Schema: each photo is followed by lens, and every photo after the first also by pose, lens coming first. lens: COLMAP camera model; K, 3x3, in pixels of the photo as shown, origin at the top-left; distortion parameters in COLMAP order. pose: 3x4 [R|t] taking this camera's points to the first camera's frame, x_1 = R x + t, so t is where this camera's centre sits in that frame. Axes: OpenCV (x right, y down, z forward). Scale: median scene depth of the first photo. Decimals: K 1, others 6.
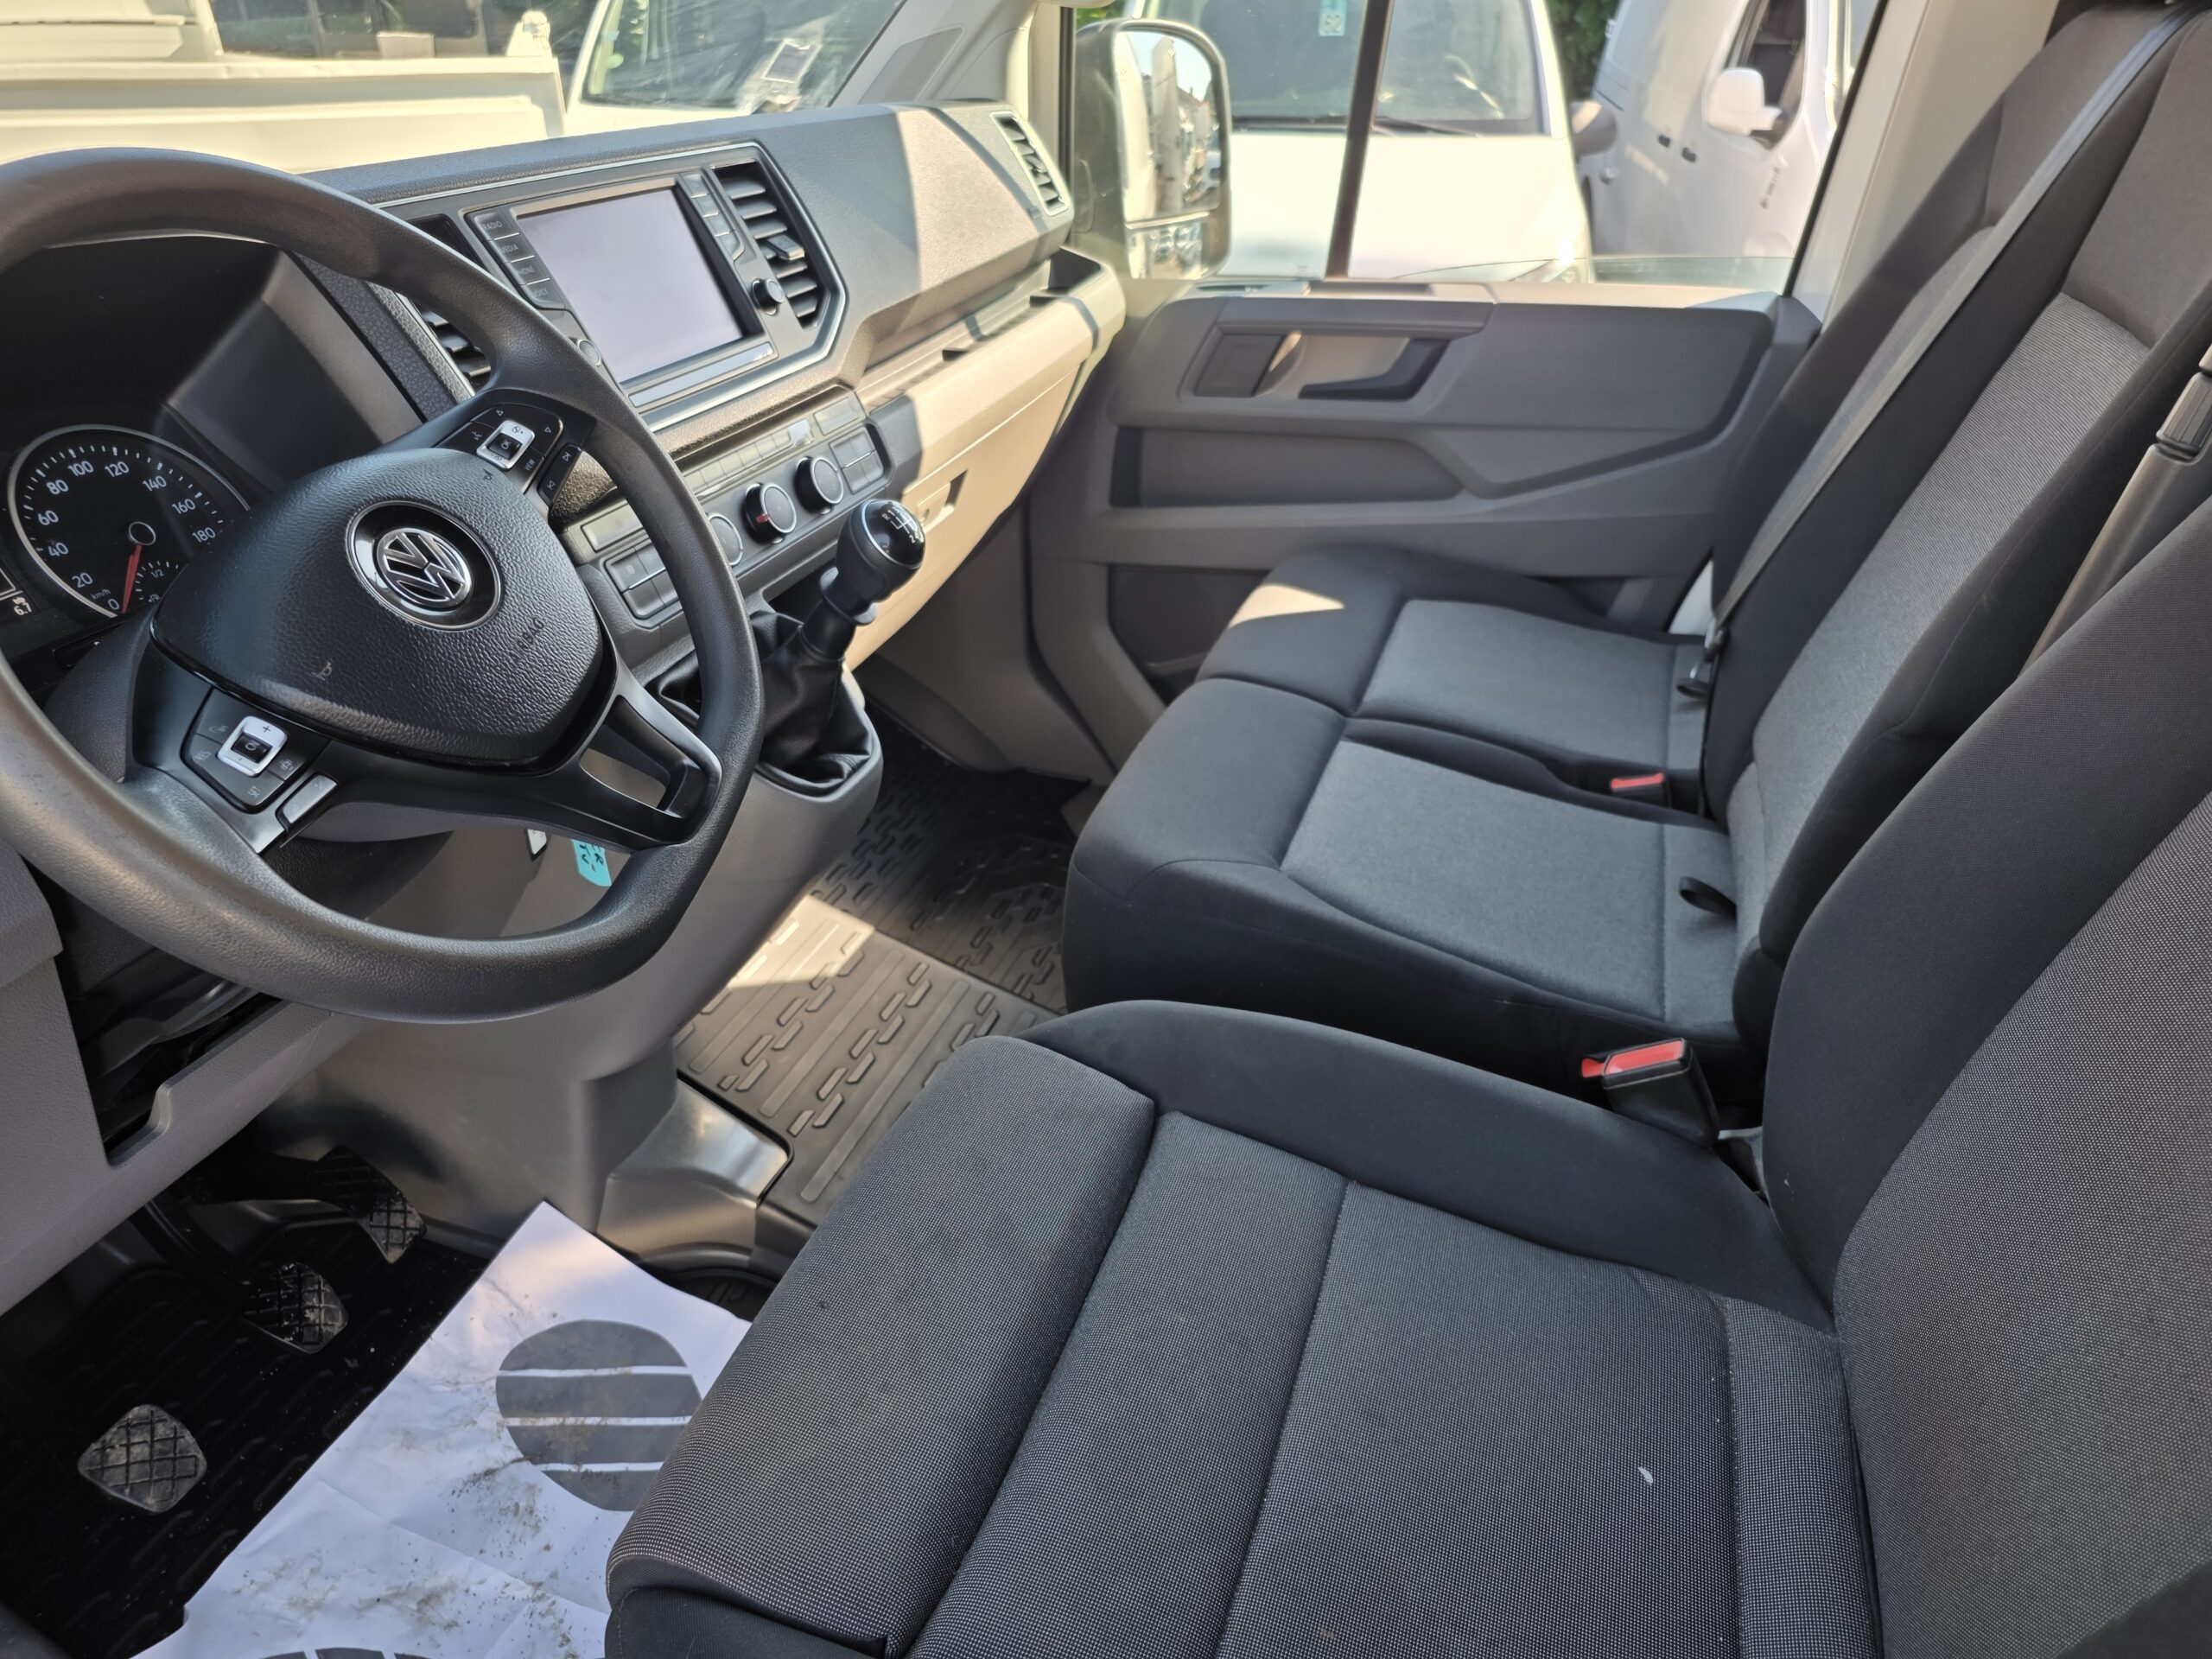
lens RADIAL K [[1508.5, 0, 1101.3], [0, 1508.5, 828.7], [0, 0, 1]] dist [-0.005534, -0.001788]
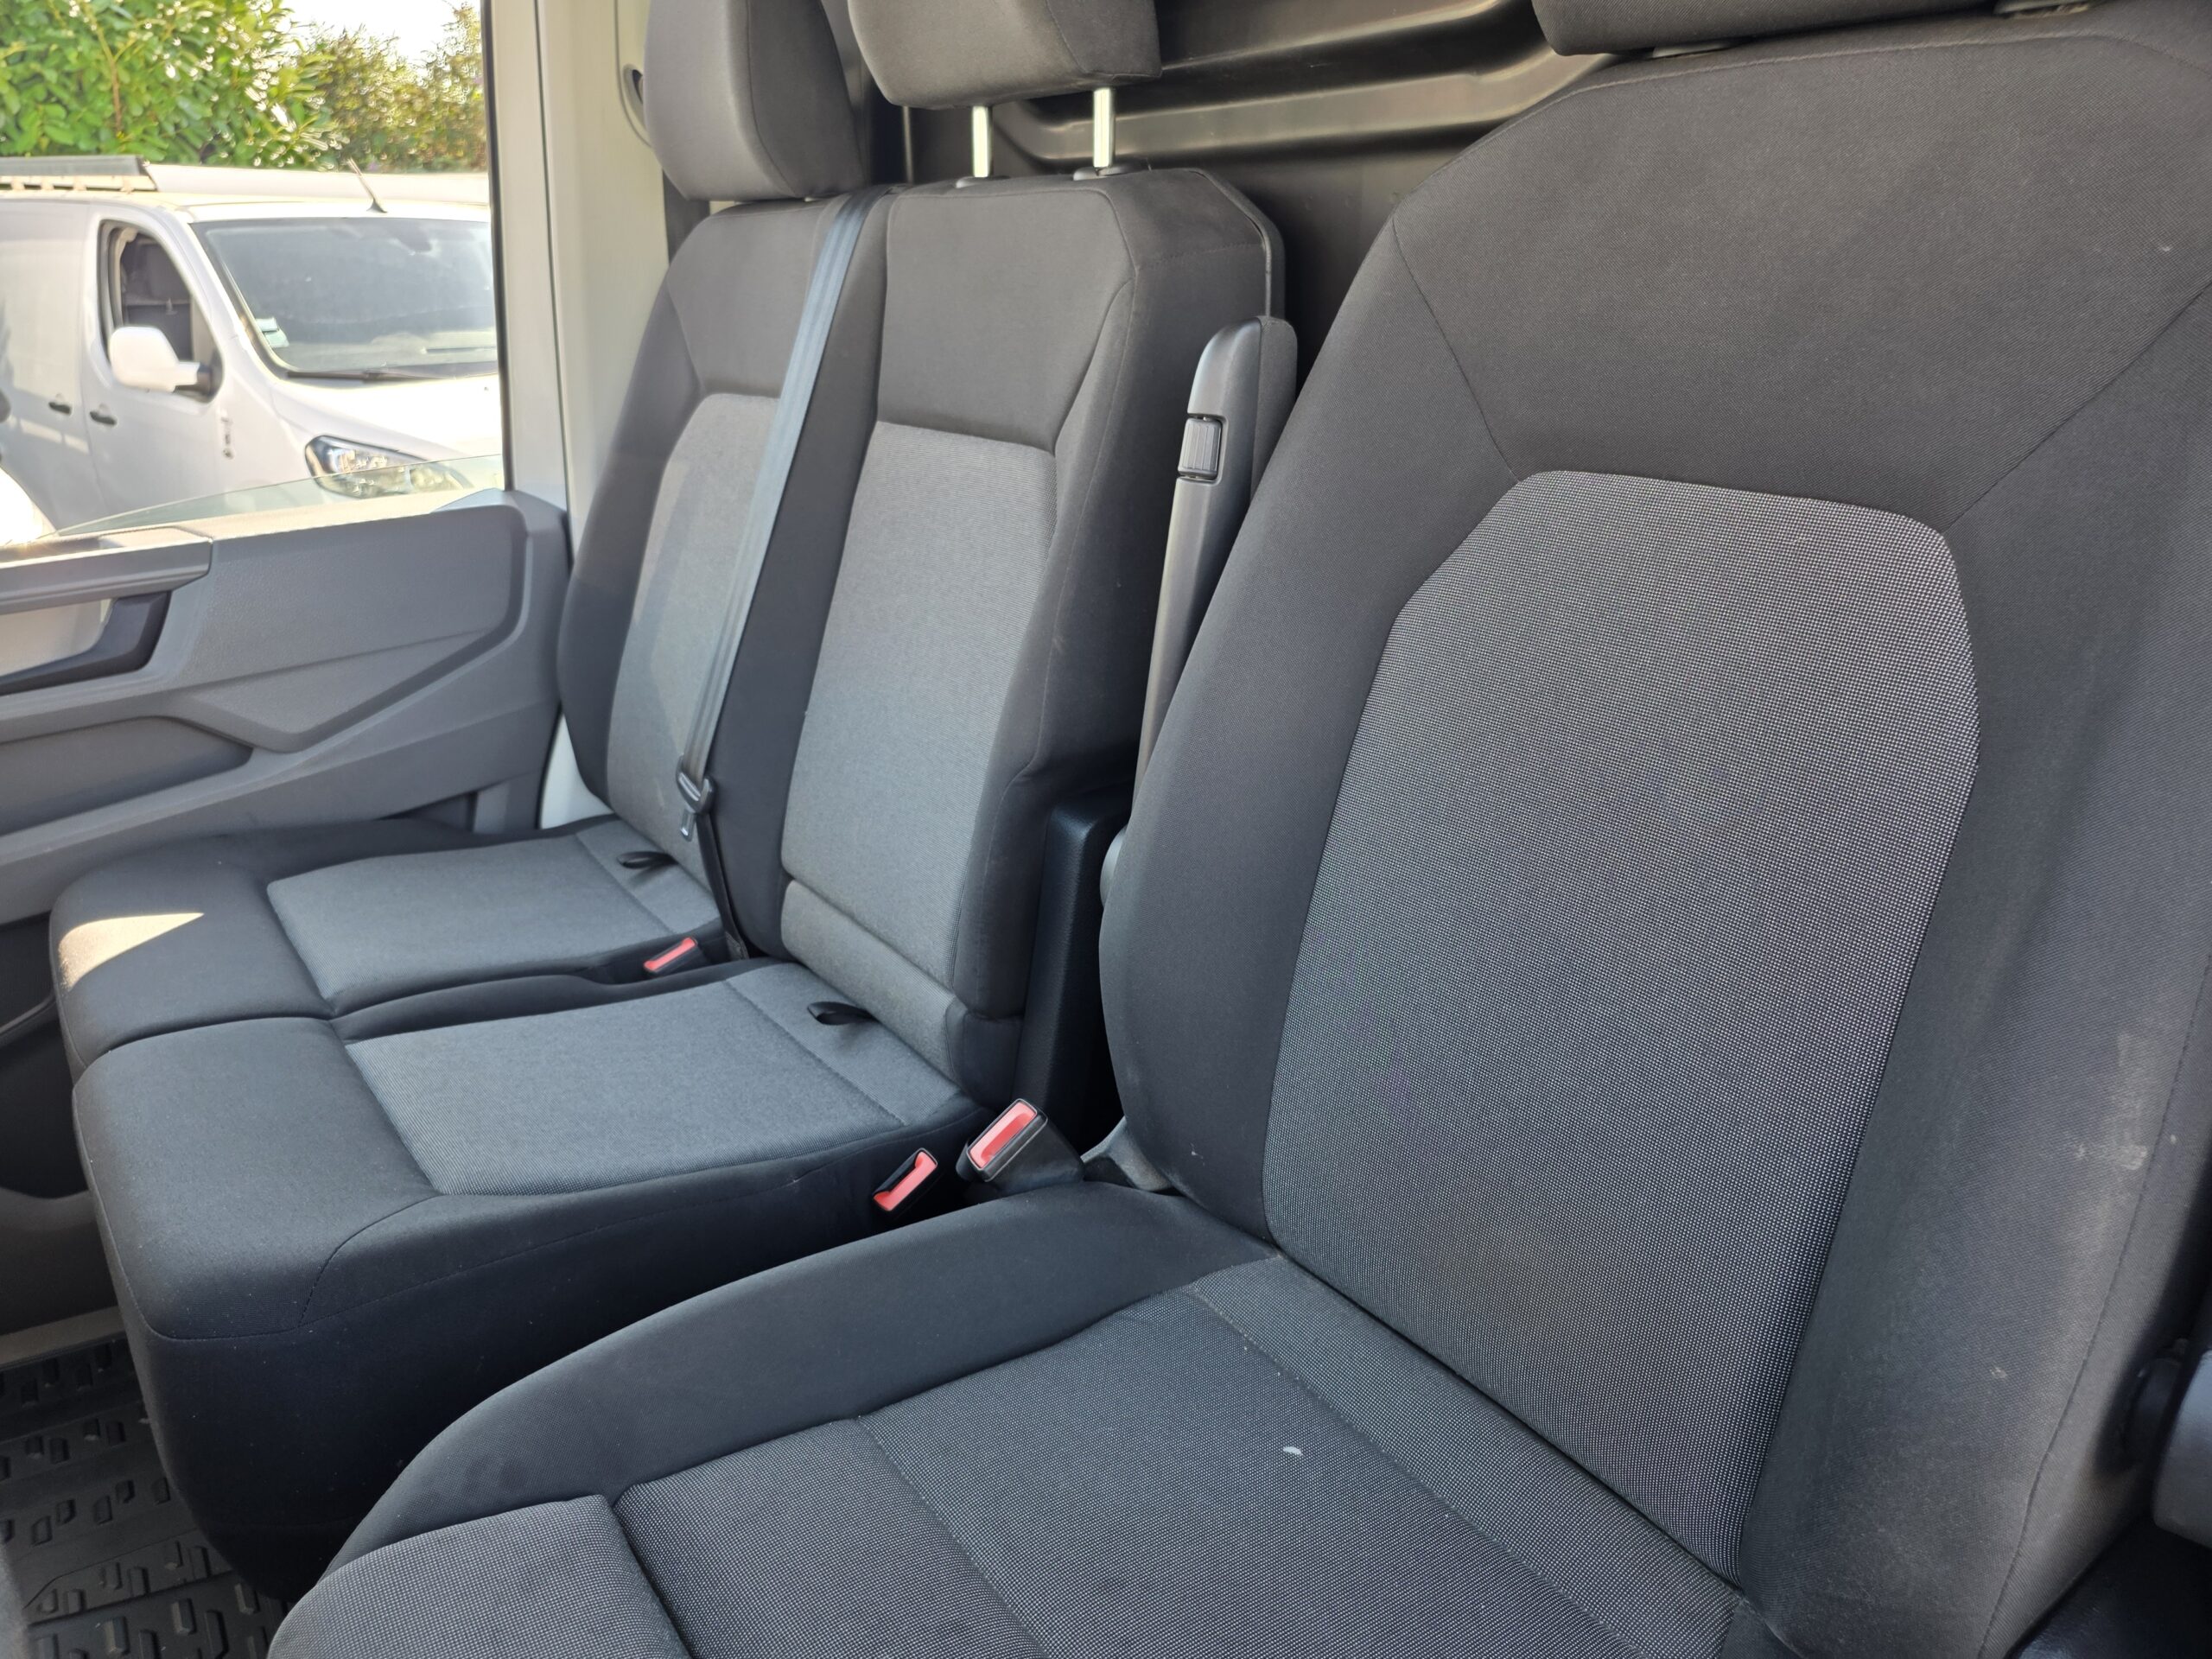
lens RADIAL K [[1508.5, 0, 1107.6], [0, 1508.5, 817.3], [0, 0, 1]] dist [-0.005534, -0.001788]
pose [[0.547273, -0.289953, 0.785123, -0.191116], [0.414076, 0.909024, 0.047077, -0.034619], [-0.727346, 0.299337, 0.617547, 0.148431]]
